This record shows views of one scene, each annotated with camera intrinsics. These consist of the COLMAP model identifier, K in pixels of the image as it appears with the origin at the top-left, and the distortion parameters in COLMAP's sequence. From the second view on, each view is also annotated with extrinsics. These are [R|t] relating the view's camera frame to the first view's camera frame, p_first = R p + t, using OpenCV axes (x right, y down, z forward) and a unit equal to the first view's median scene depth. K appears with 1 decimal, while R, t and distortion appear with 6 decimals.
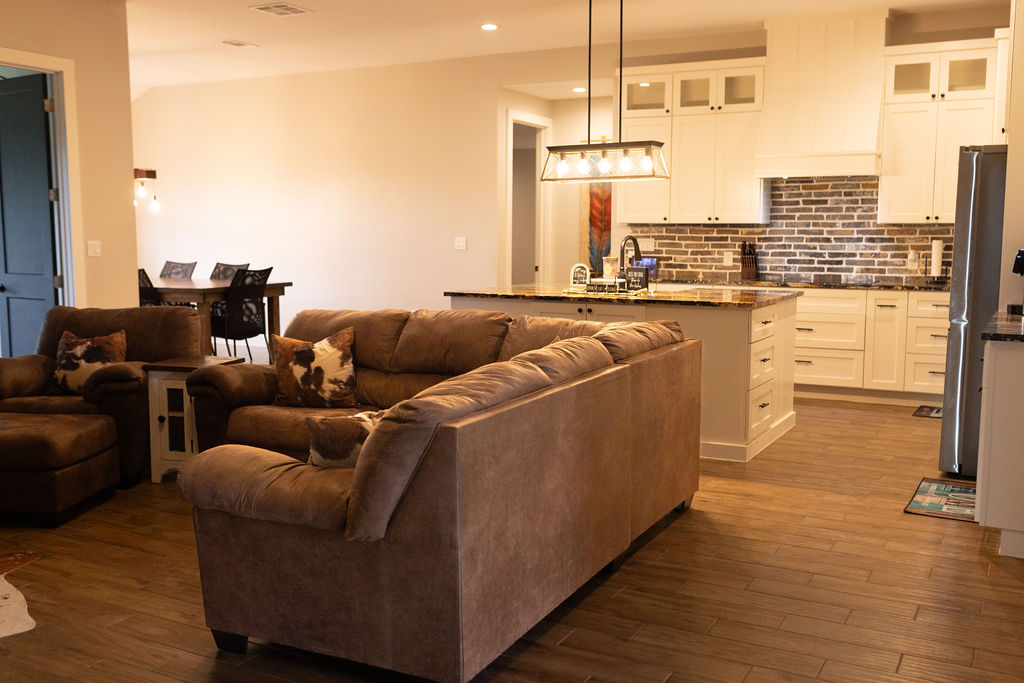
lens RADIAL K [[976.6, 0, 535.4], [0, 976.6, 342.0], [0, 0, 1]] dist [-0.007727, 0.011901]
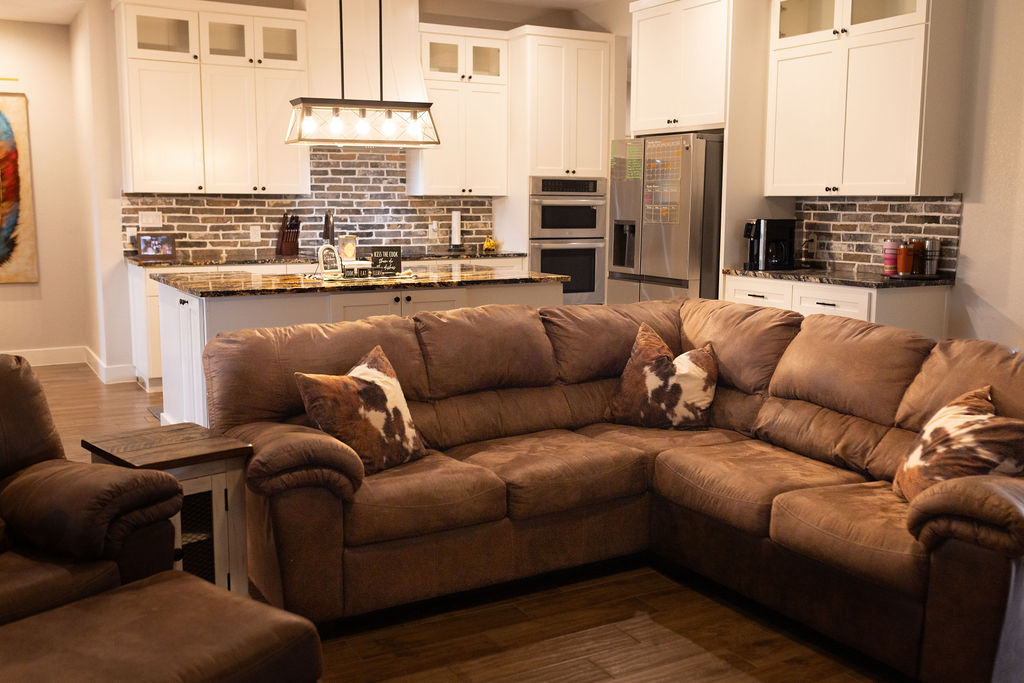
lens RADIAL K [[976.6, 0, 535.4], [0, 976.6, 342.0], [0, 0, 1]] dist [-0.007727, 0.011901]
pose [[0.528655, -0.120862, 0.840188, -0.444850], [0.091877, 0.992143, 0.084912, -0.041680], [-0.843850, 0.032305, 0.535606, 0.329583]]
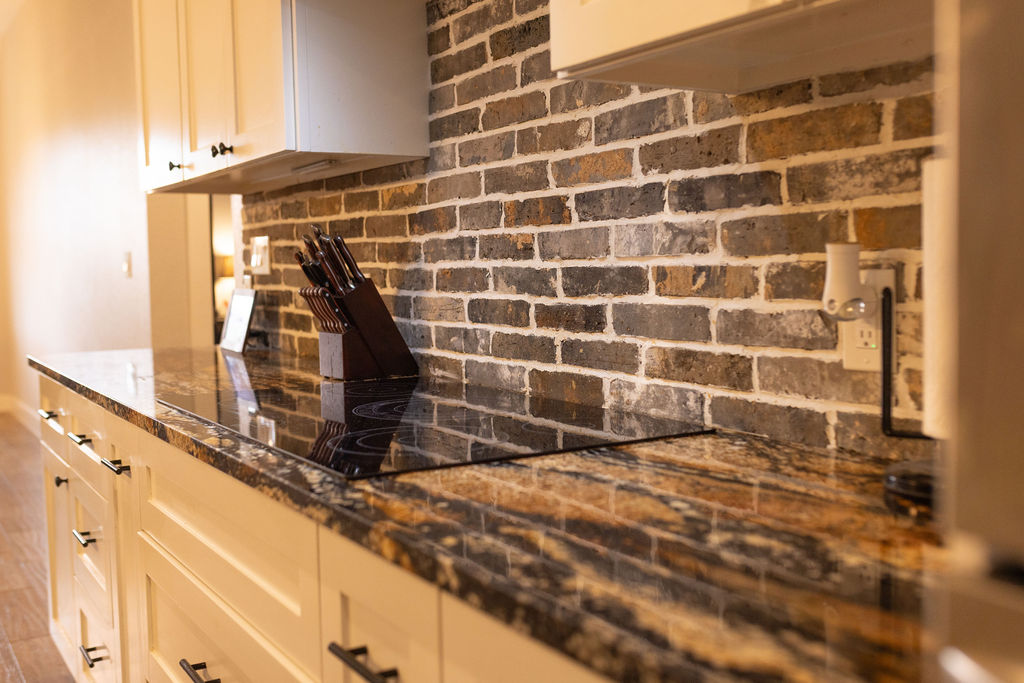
lens RADIAL K [[1083.3, 0, 512.0], [0, 1083.3, 341.5], [0, 0, 1]] dist [-0.006873, 0.010890]
pose [[0.846555, 0.018035, -0.531995, 0.414334], [-0.036963, 0.999005, -0.024952, -0.070406], [0.531016, 0.040788, 0.846380, 0.801529]]
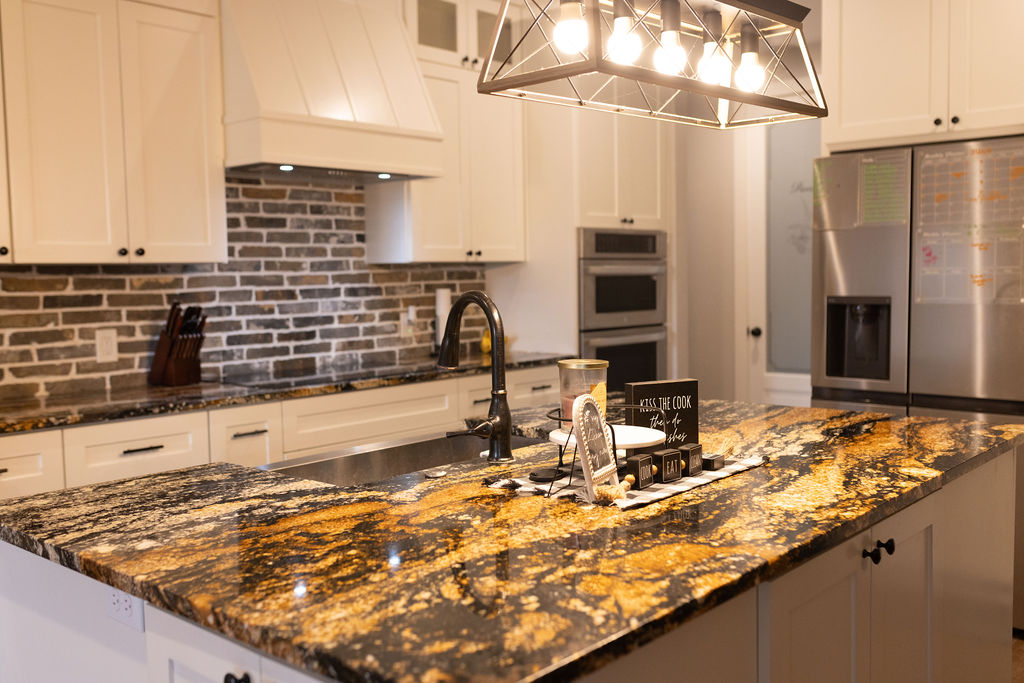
lens RADIAL K [[976.6, 0, 535.4], [0, 976.6, 342.0], [0, 0, 1]] dist [-0.007727, 0.011901]
pose [[0.238105, -0.076473, 0.968224, -0.184180], [0.126462, 0.990850, 0.047161, -0.087242], [-0.962971, 0.111215, 0.245597, 0.745184]]
